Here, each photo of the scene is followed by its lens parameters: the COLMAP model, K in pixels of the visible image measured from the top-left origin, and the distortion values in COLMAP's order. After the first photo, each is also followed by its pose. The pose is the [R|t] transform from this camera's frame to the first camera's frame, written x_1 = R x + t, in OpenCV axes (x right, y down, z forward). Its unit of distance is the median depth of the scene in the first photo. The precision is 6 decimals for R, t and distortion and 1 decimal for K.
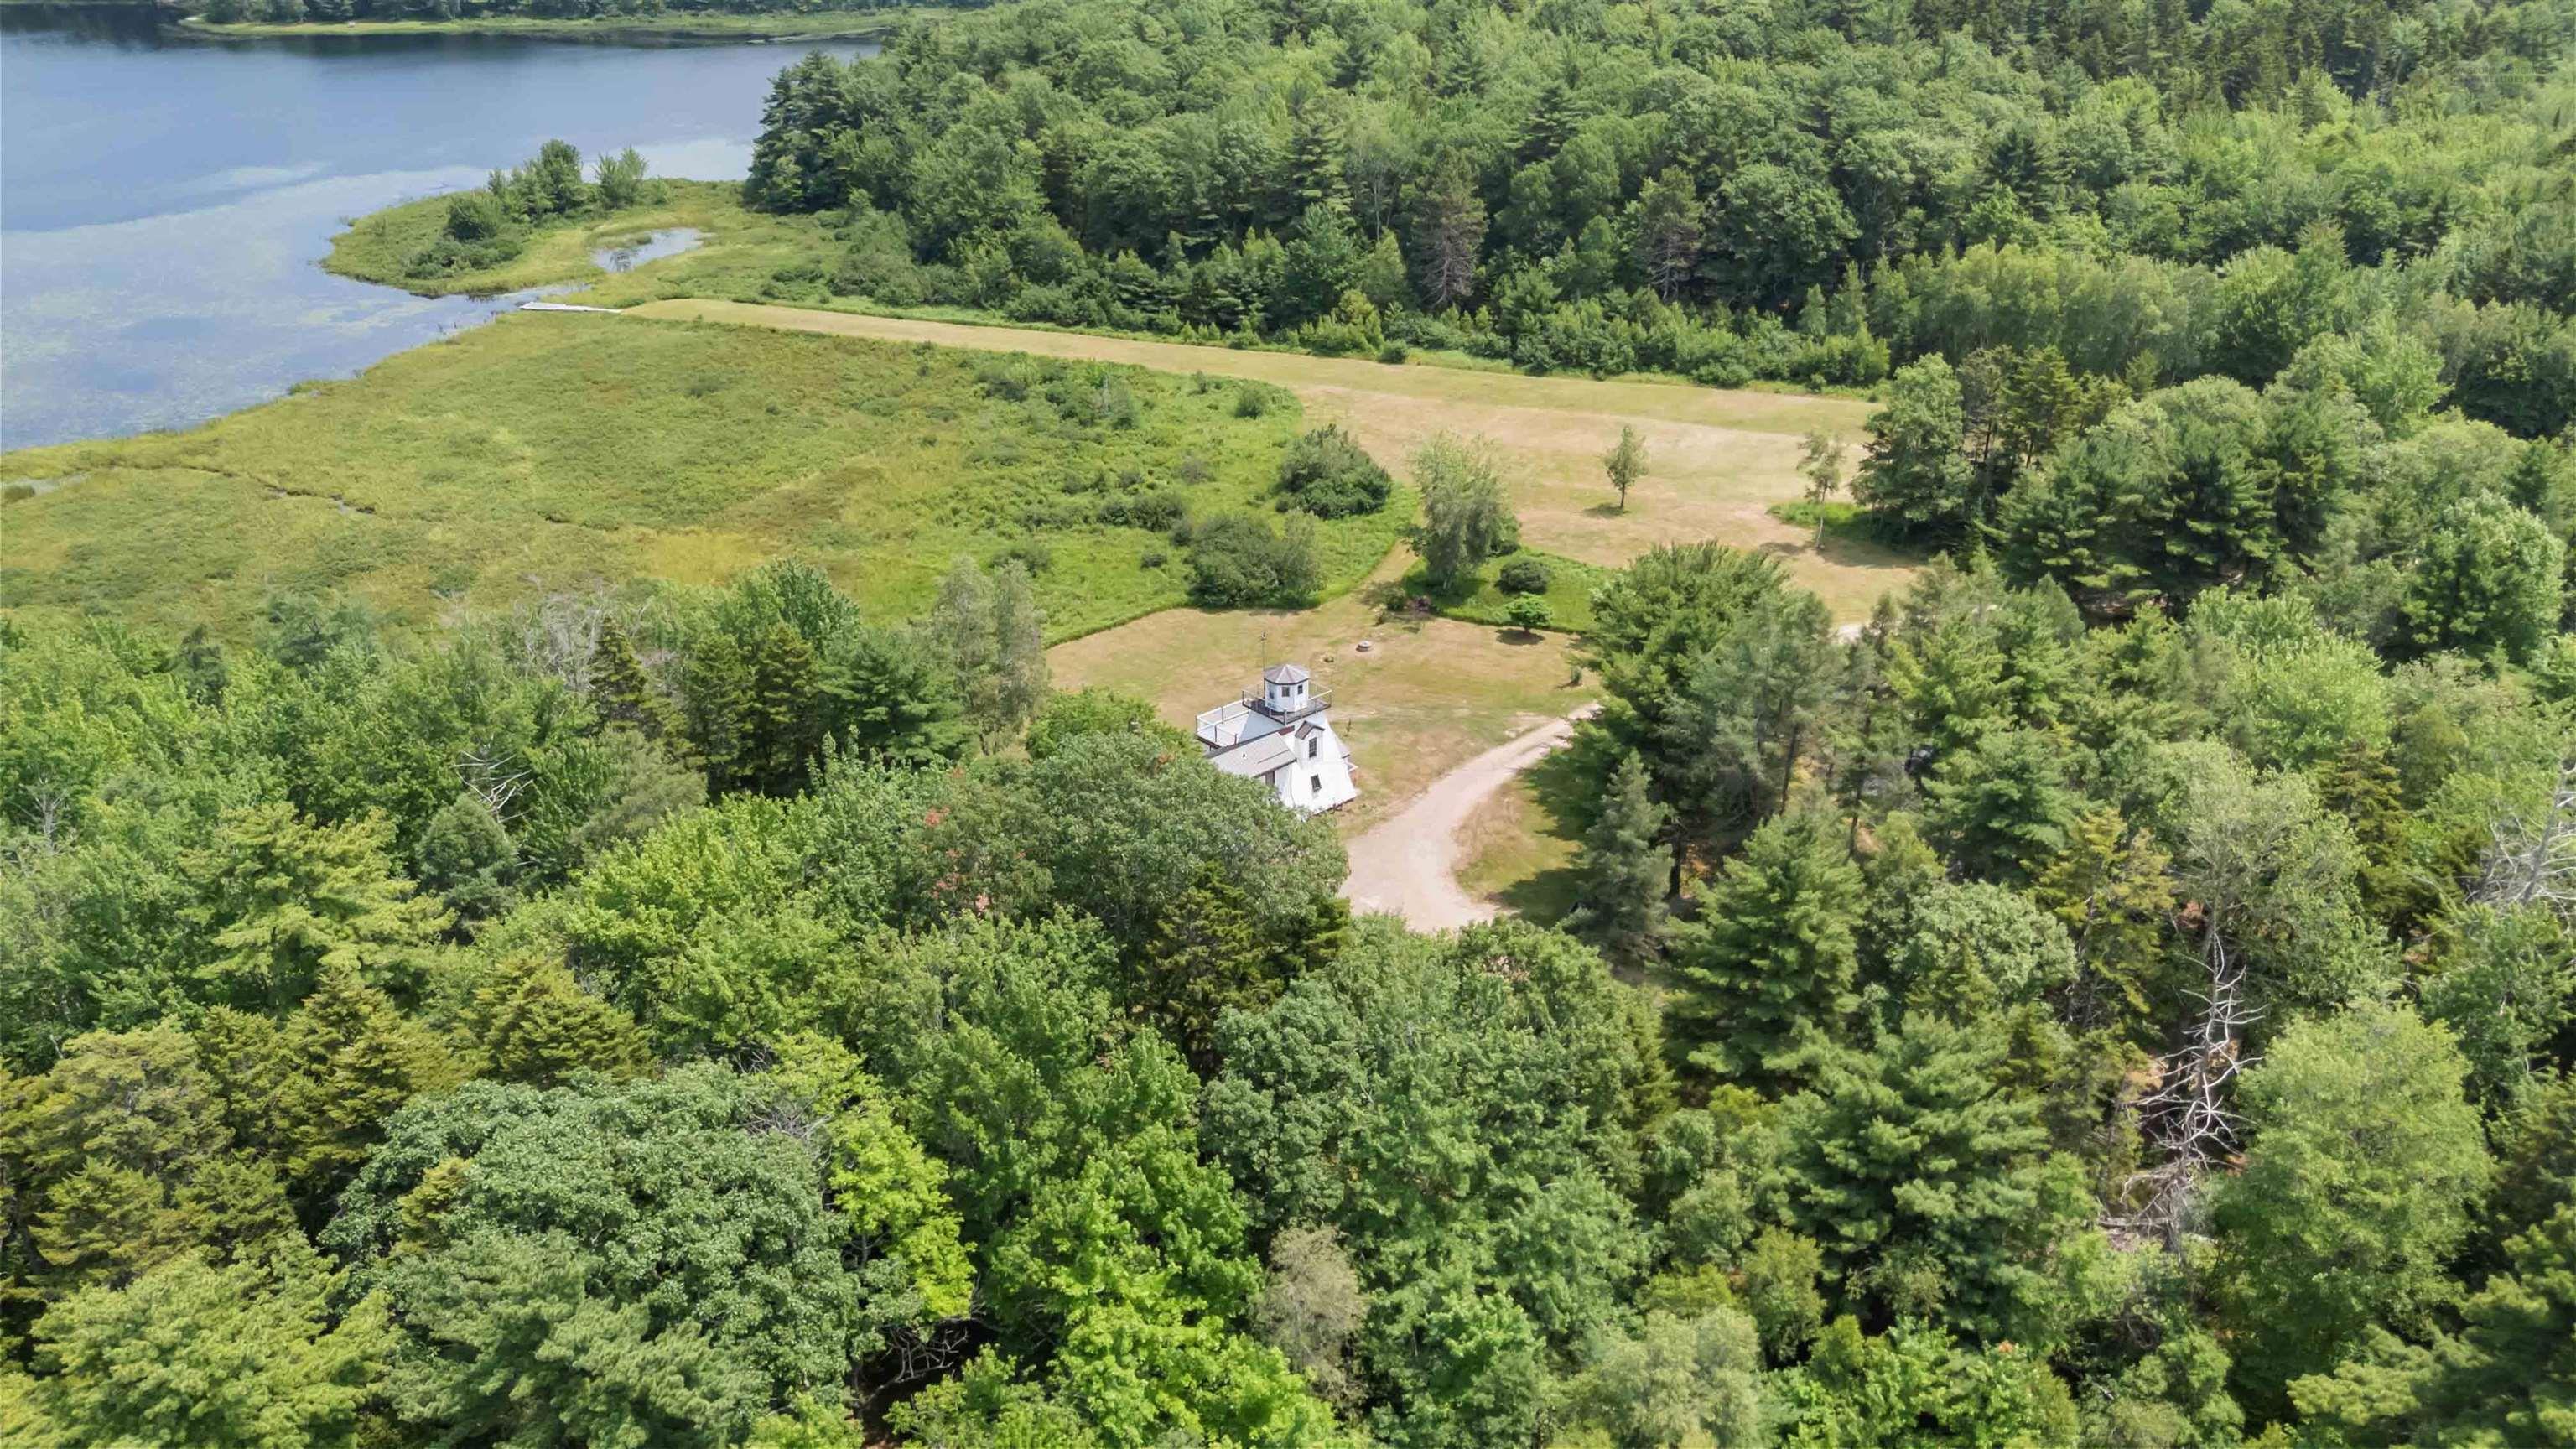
lens RADIAL K [[1904.4, 0, 1287.1], [0, 1904.4, 726.6], [0, 0, 1]] dist [0.017180, -0.001091]
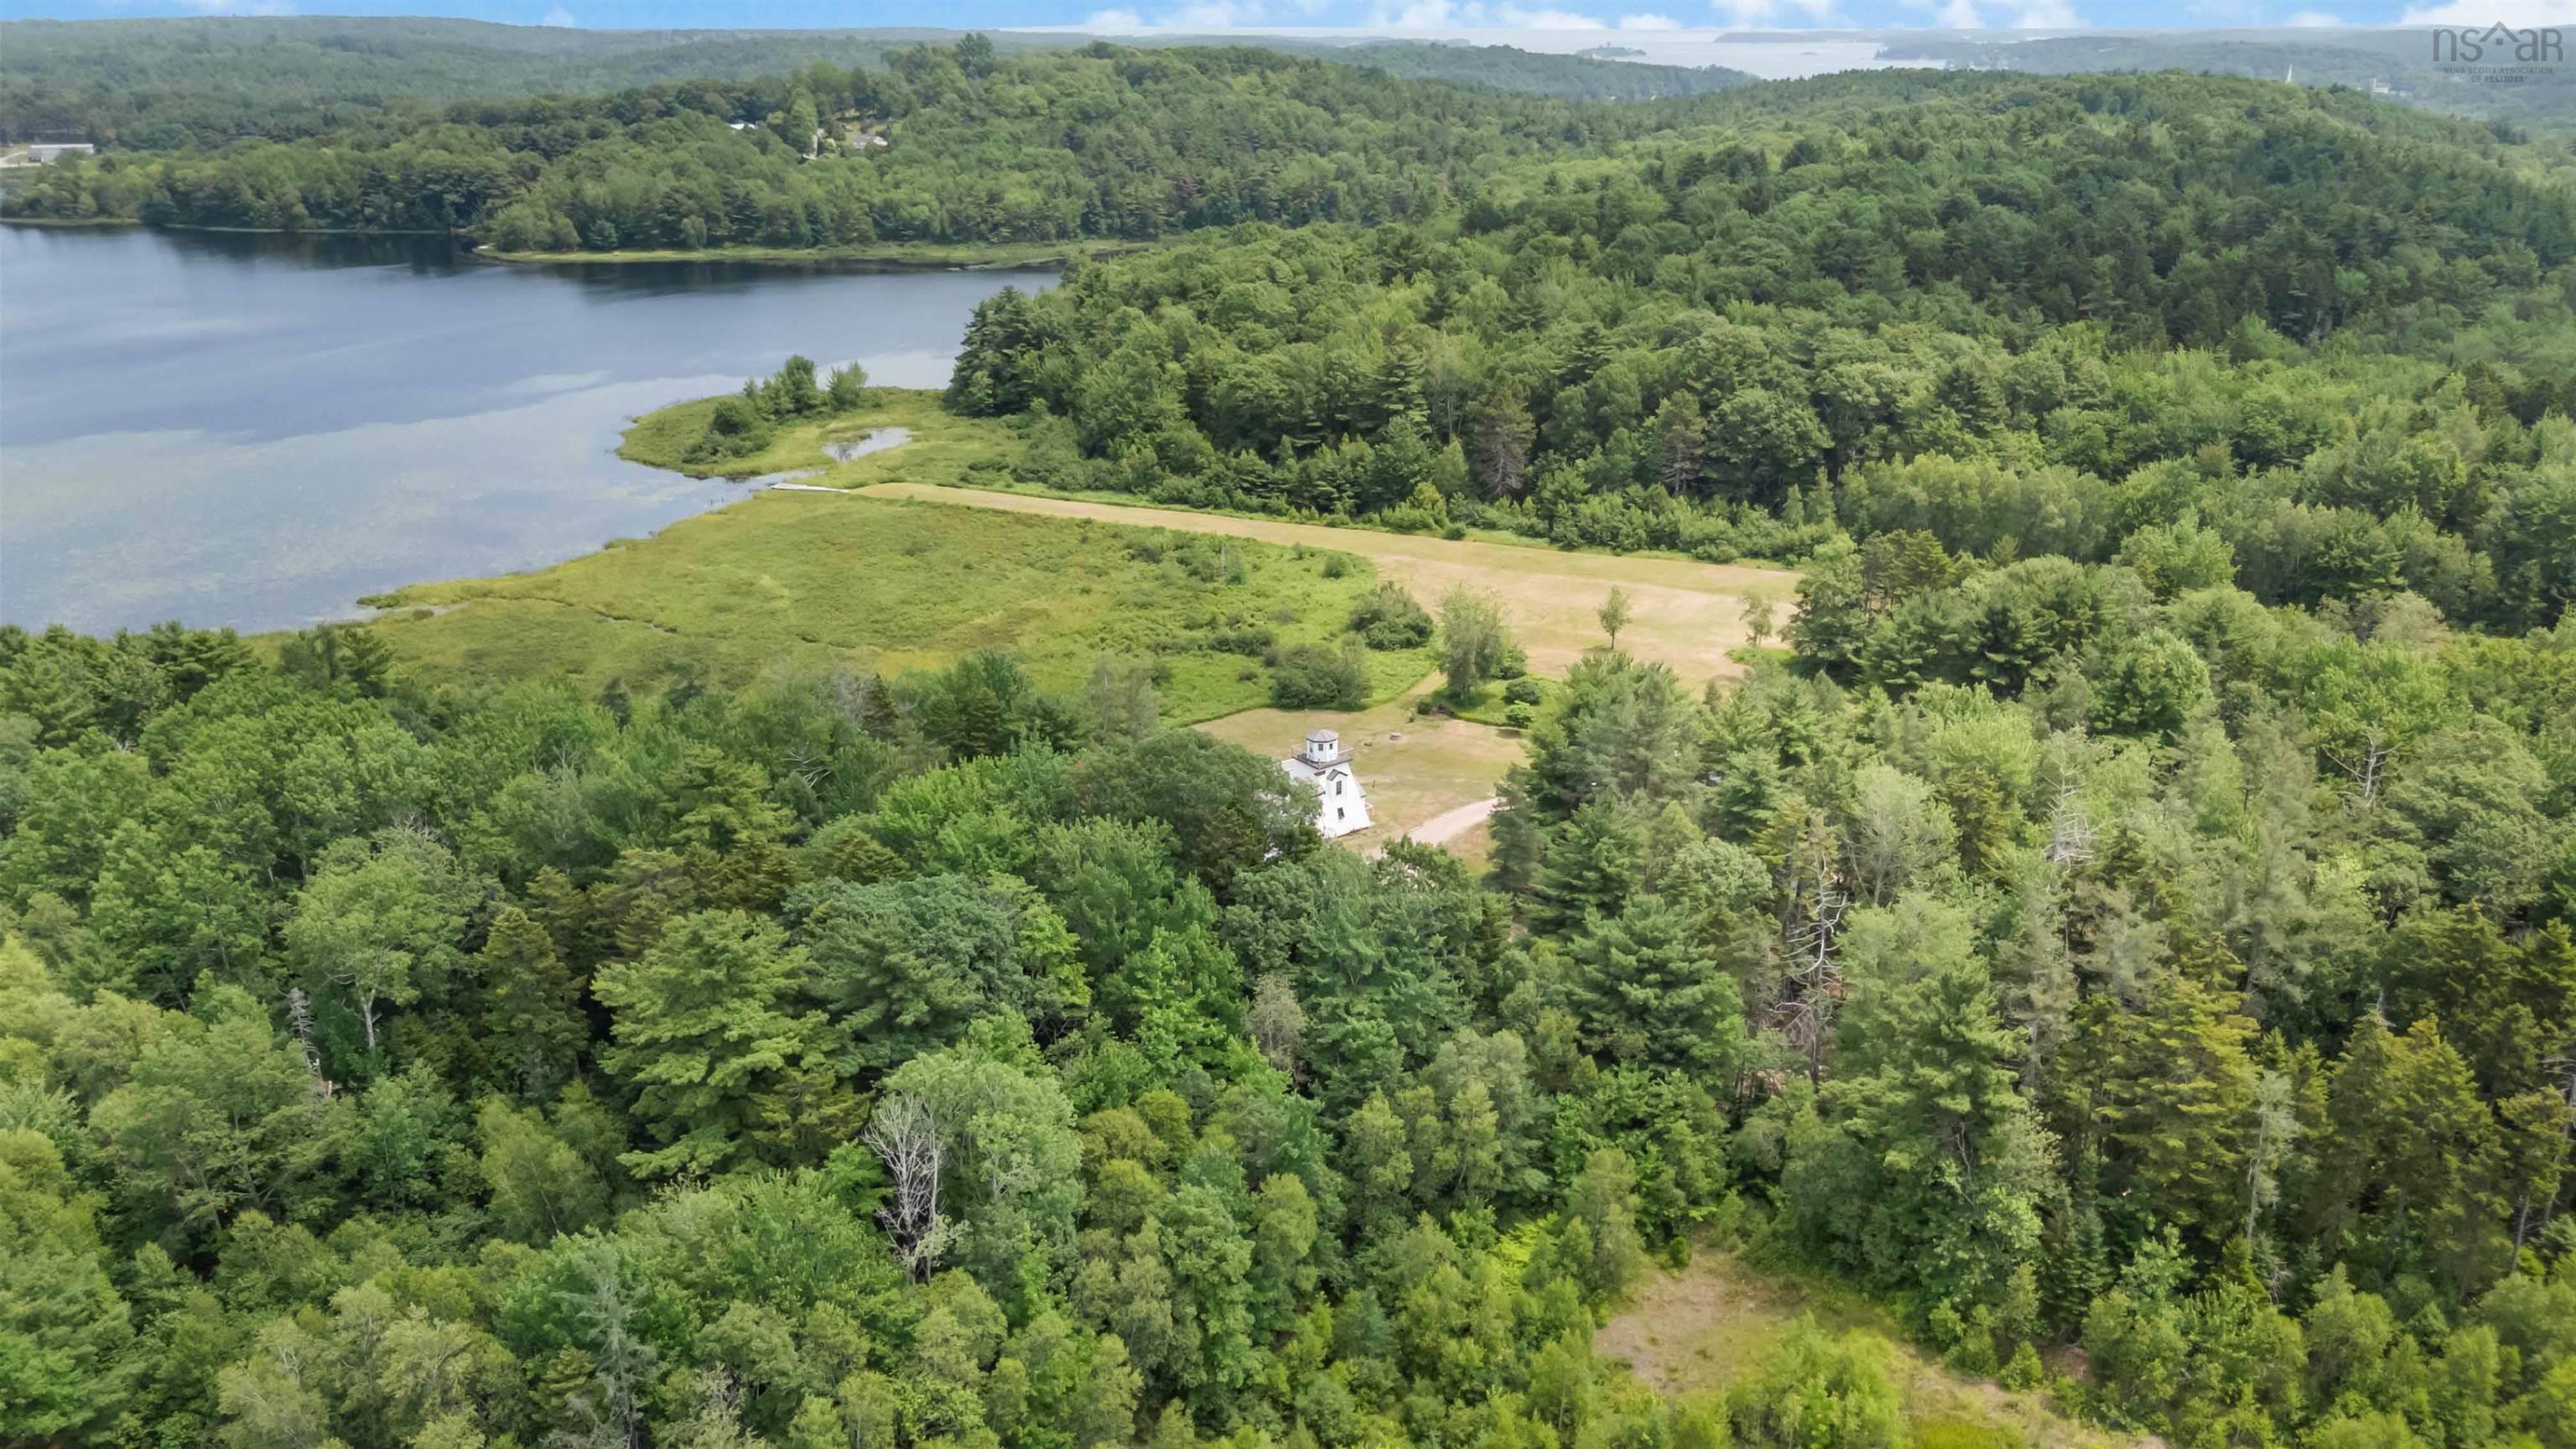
lens RADIAL K [[1904.4, 0, 1289.2], [0, 1904.4, 722.5], [0, 0, 1]] dist [0.017180, -0.001091]
pose [[0.996799, 0.025128, -0.075900, 0.054088], [-0.032816, 0.994262, -0.101811, 0.071038], [0.072906, 0.103976, 0.991904, -0.284252]]
